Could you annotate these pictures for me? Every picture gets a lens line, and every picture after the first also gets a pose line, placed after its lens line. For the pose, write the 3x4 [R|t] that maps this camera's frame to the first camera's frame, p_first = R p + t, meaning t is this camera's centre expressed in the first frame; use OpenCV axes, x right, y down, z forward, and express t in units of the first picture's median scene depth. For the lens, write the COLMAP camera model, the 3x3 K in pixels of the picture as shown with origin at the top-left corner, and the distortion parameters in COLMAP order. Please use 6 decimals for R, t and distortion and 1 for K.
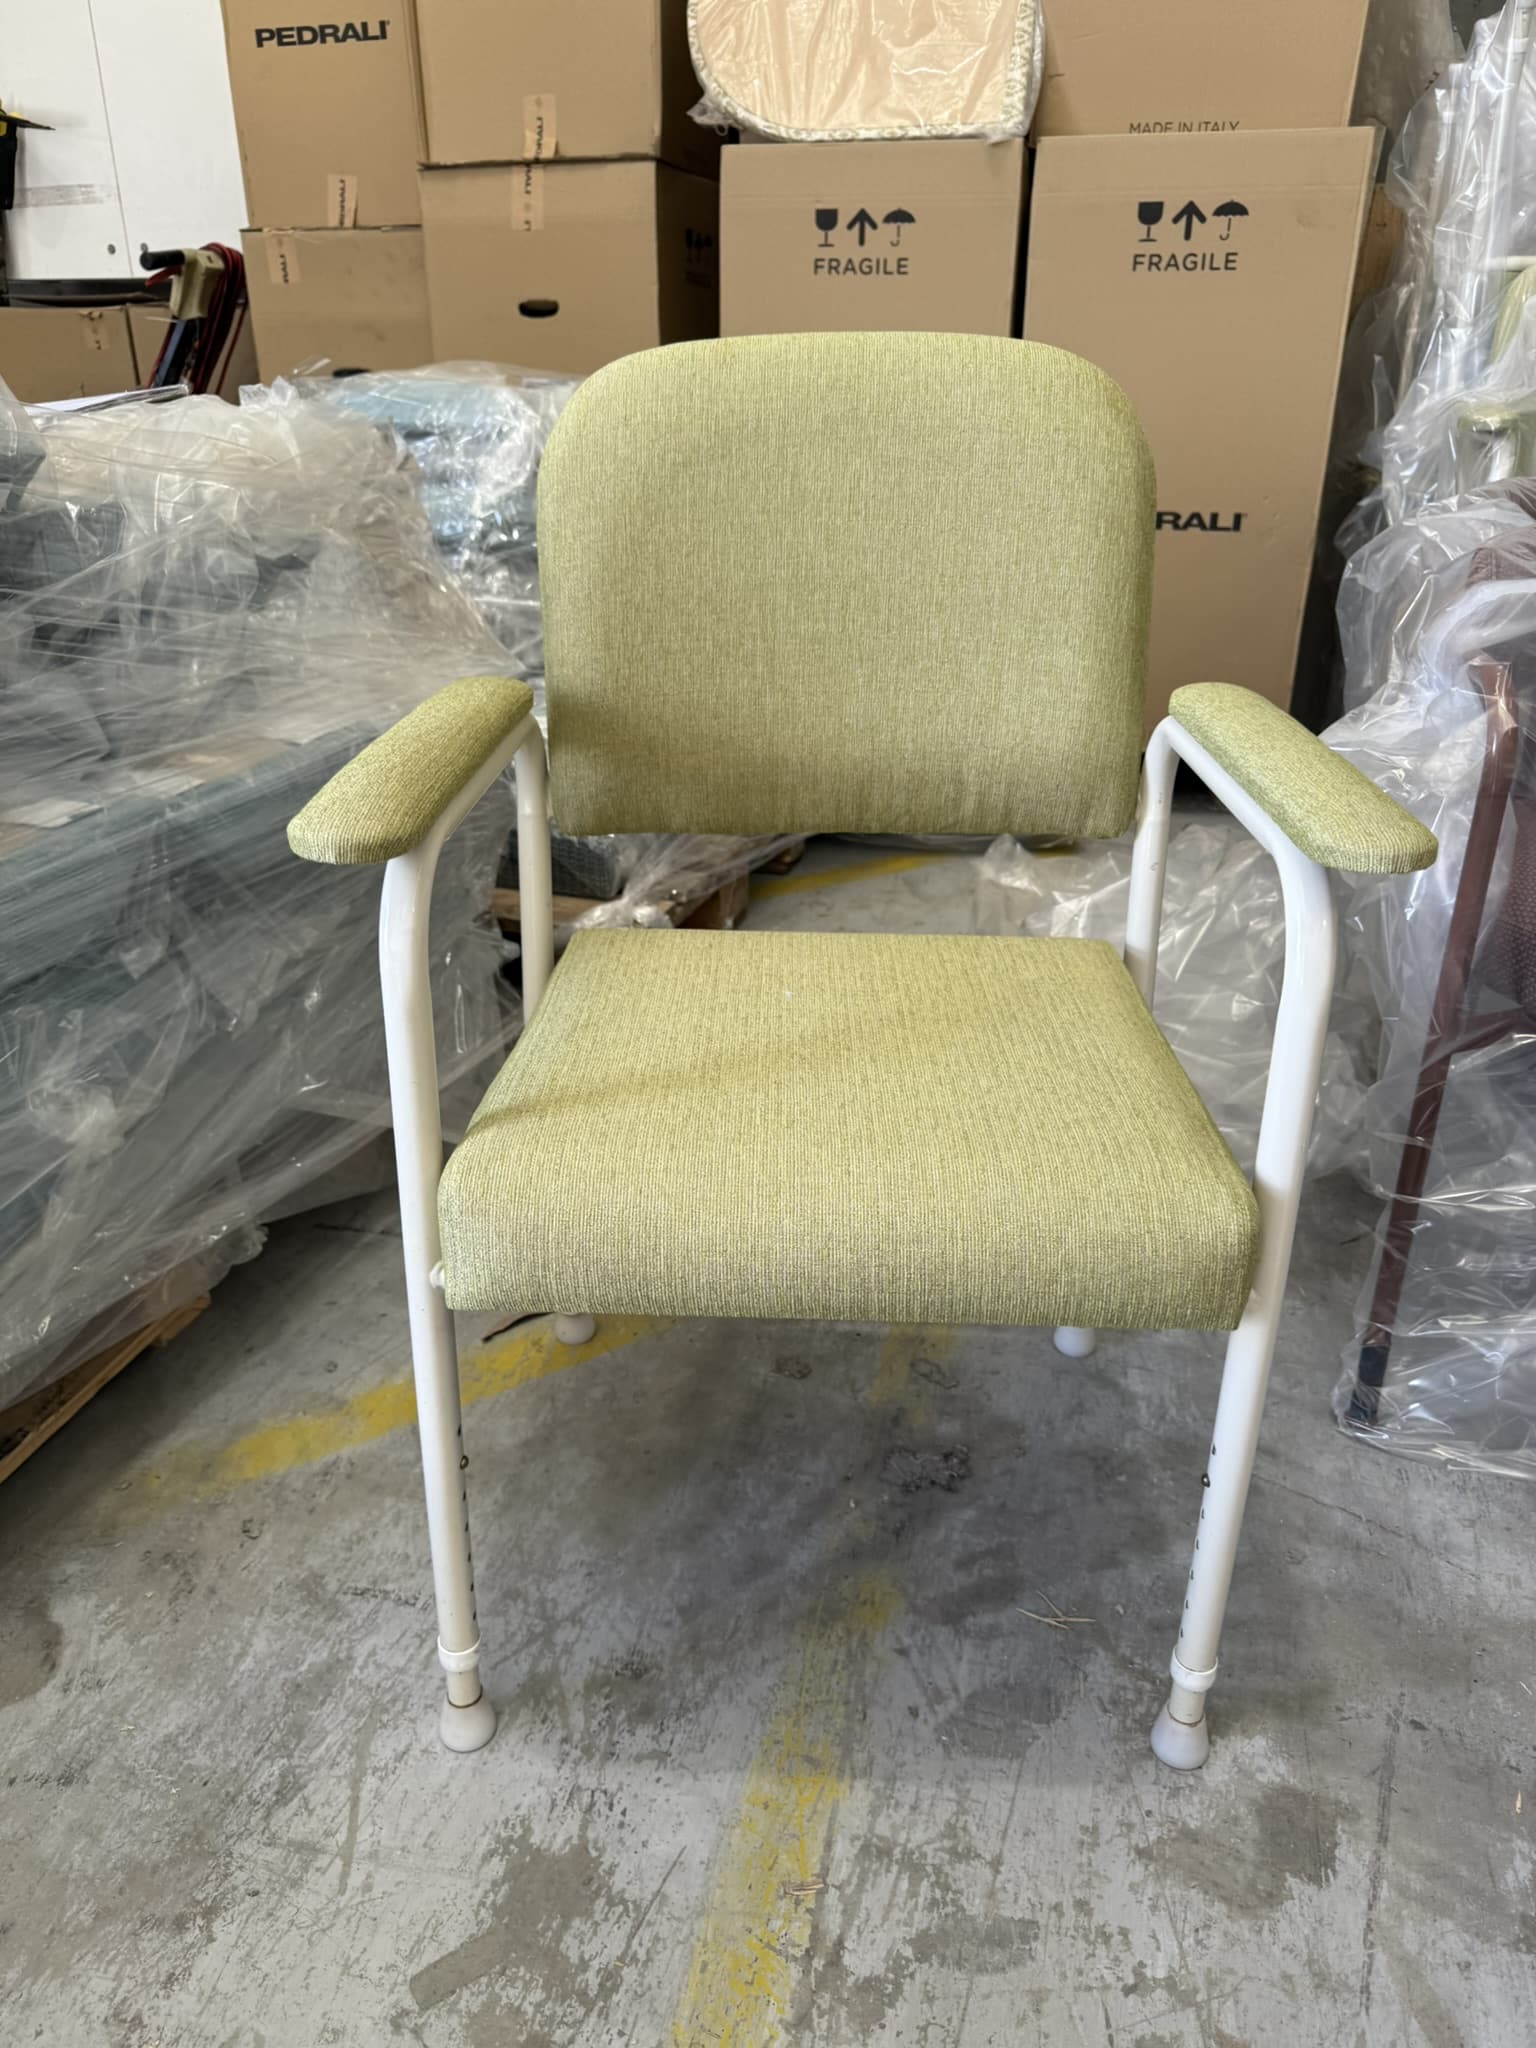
lens RADIAL K [[1439.1, 0, 767.4], [0, 1439.1, 1043.5], [0, 0, 1]] dist [0.001721, -0.010051]
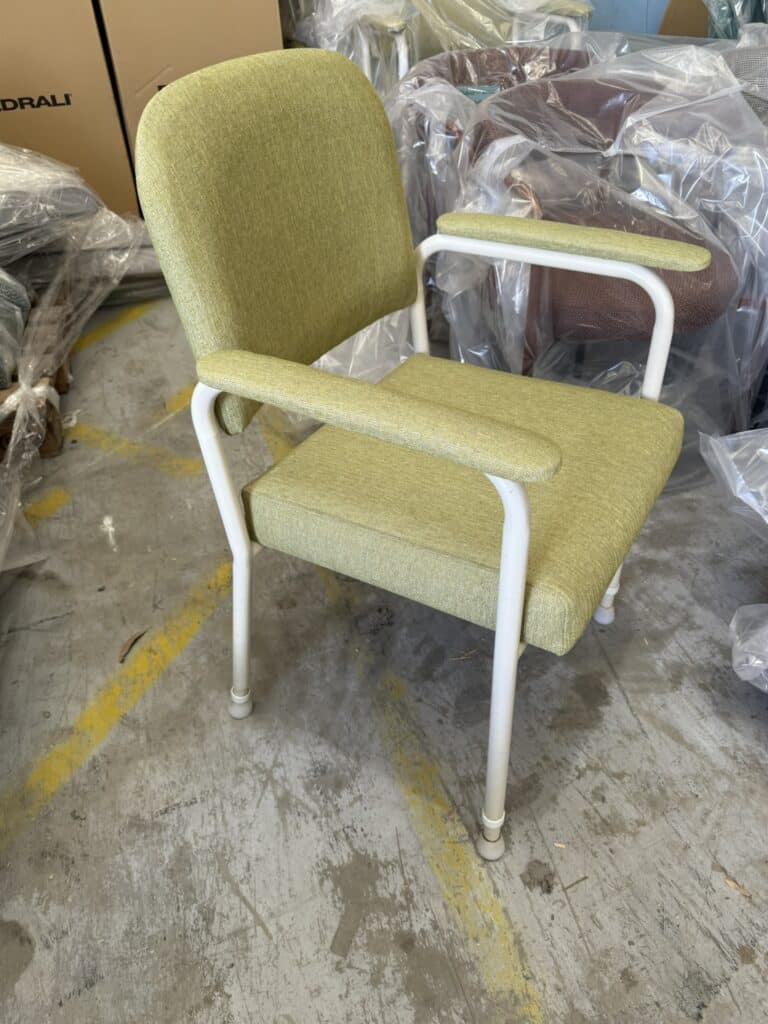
lens RADIAL K [[735.4, 0, 384.1], [0, 735.4, 517.3], [0, 0, 1]] dist [0.001426, -0.010902]
pose [[0.830497, -0.369649, 0.416695, -0.330331], [0.268930, 0.921197, 0.281198, -0.177127], [-0.487803, -0.121472, 0.864461, 0.090038]]
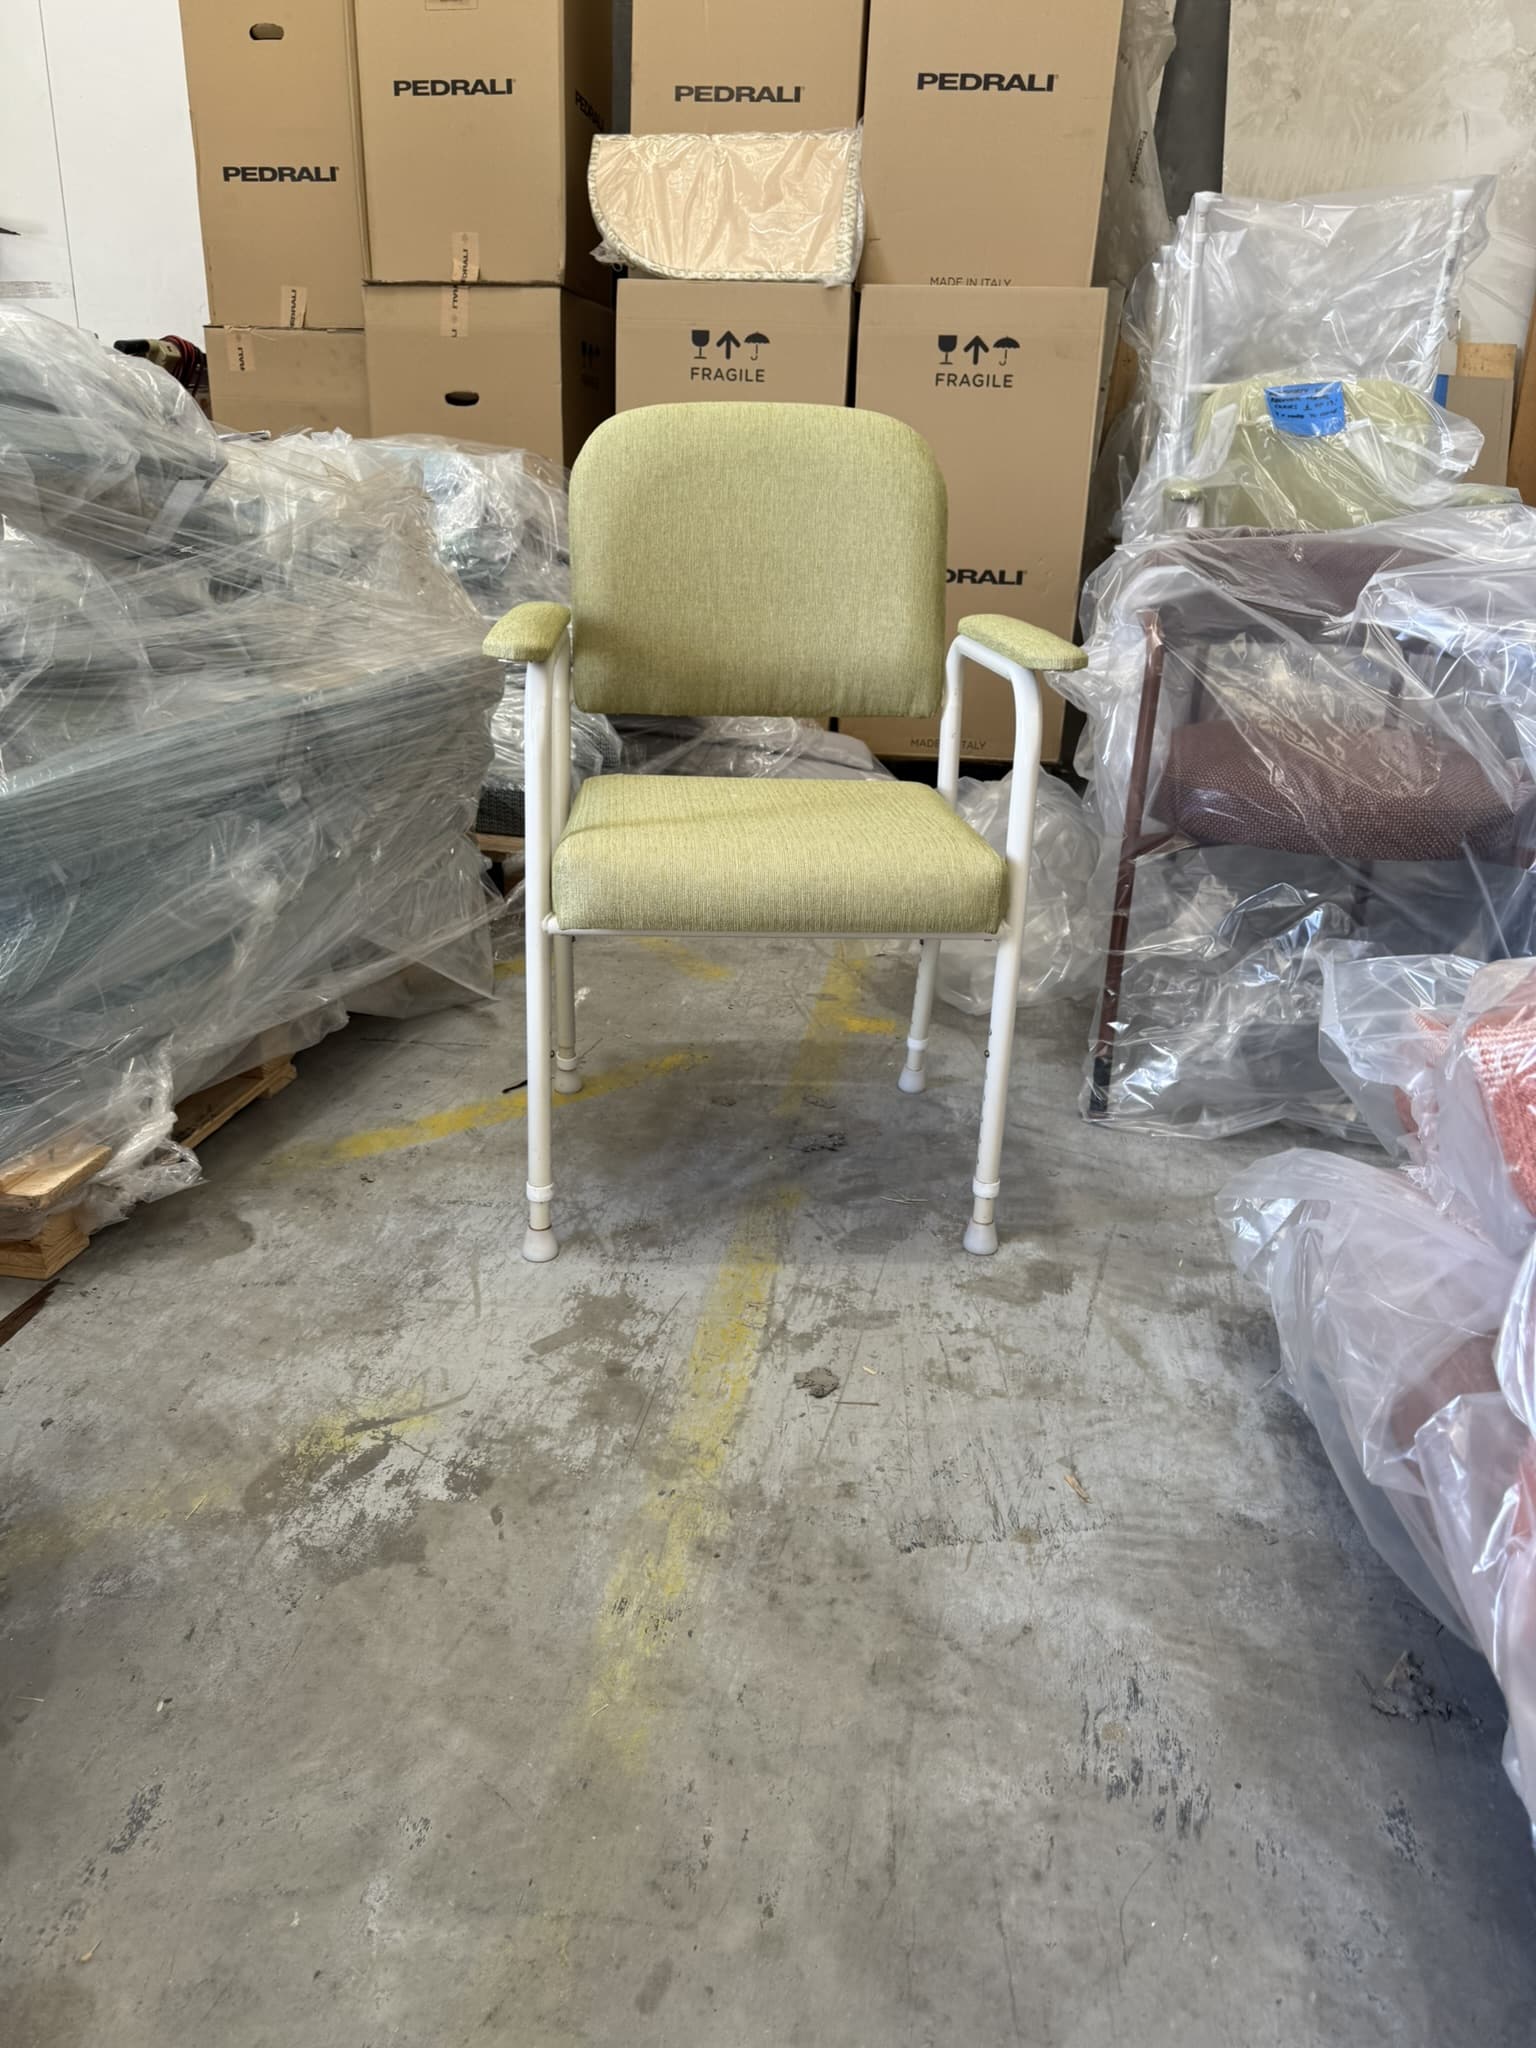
lens RADIAL K [[1389.1, 0, 768.0], [0, 1389.1, 1024.0], [0, 0, 1]] dist [0.159773, -0.327538]
pose [[0.993555, -0.012082, 0.112708, -0.127741], [0.020185, 0.997270, -0.071033, 0.334233], [-0.111542, 0.072850, 0.991086, -0.557024]]
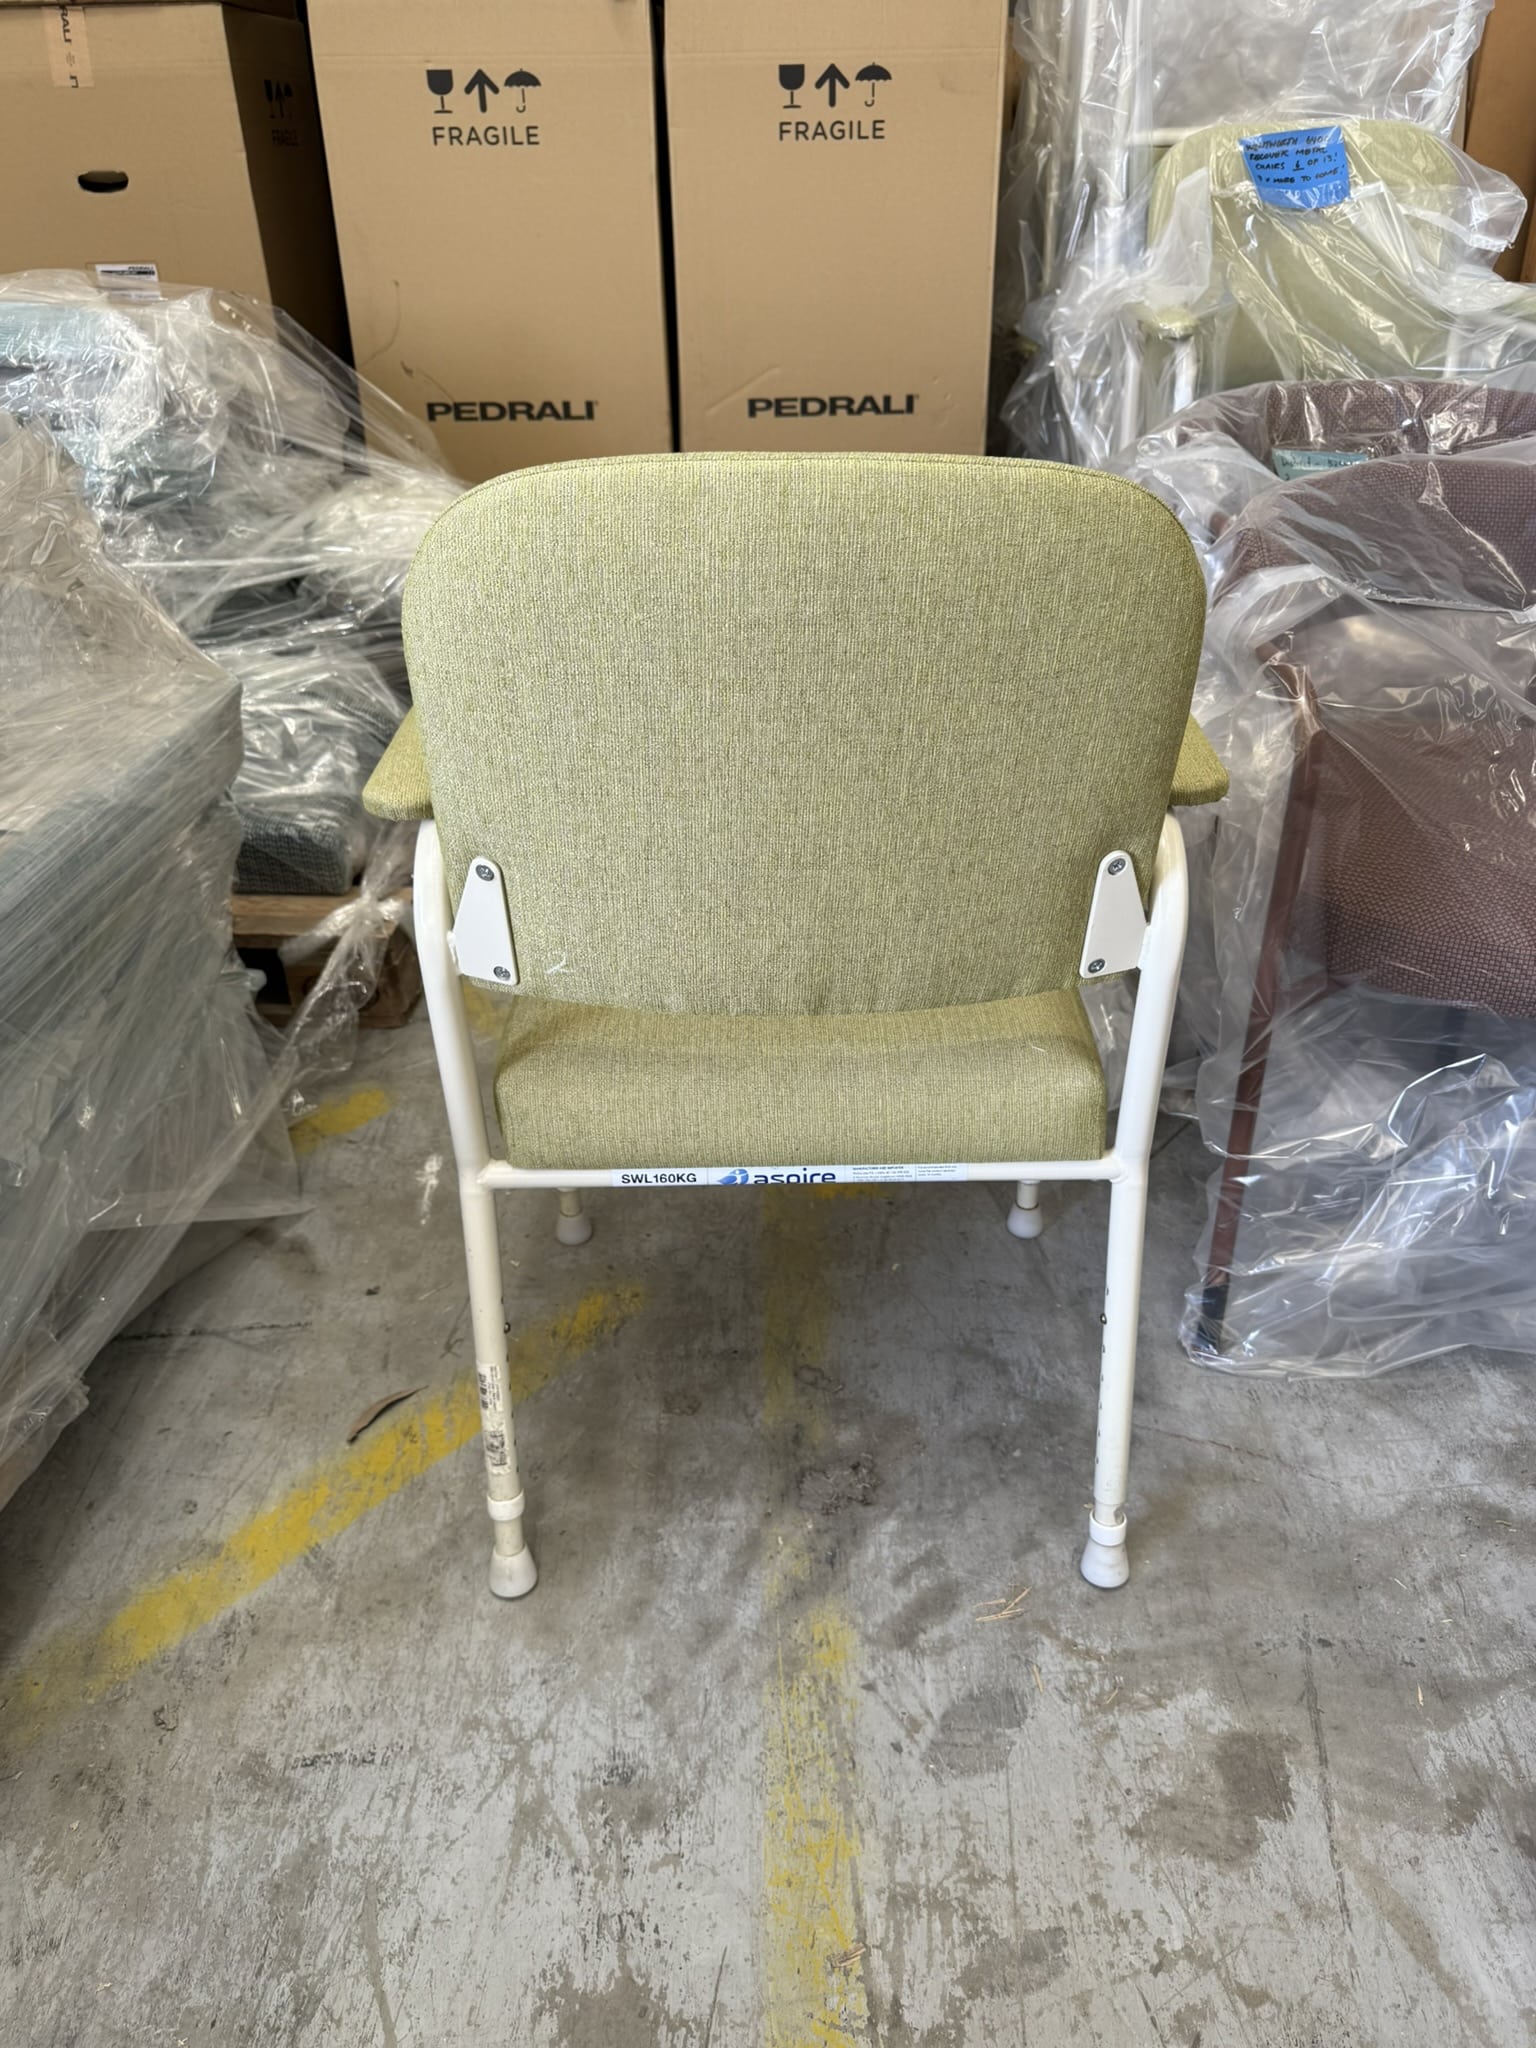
lens RADIAL K [[1463.2, 0, 773.5], [0, 1463.2, 1045.0], [0, 0, 1]] dist [-0.001346, -0.006099]
pose [[0.962613, -0.154529, 0.222480, -0.141954], [0.129100, 0.983759, 0.124709, -0.180632], [-0.238138, -0.091324, 0.966928, 0.040926]]
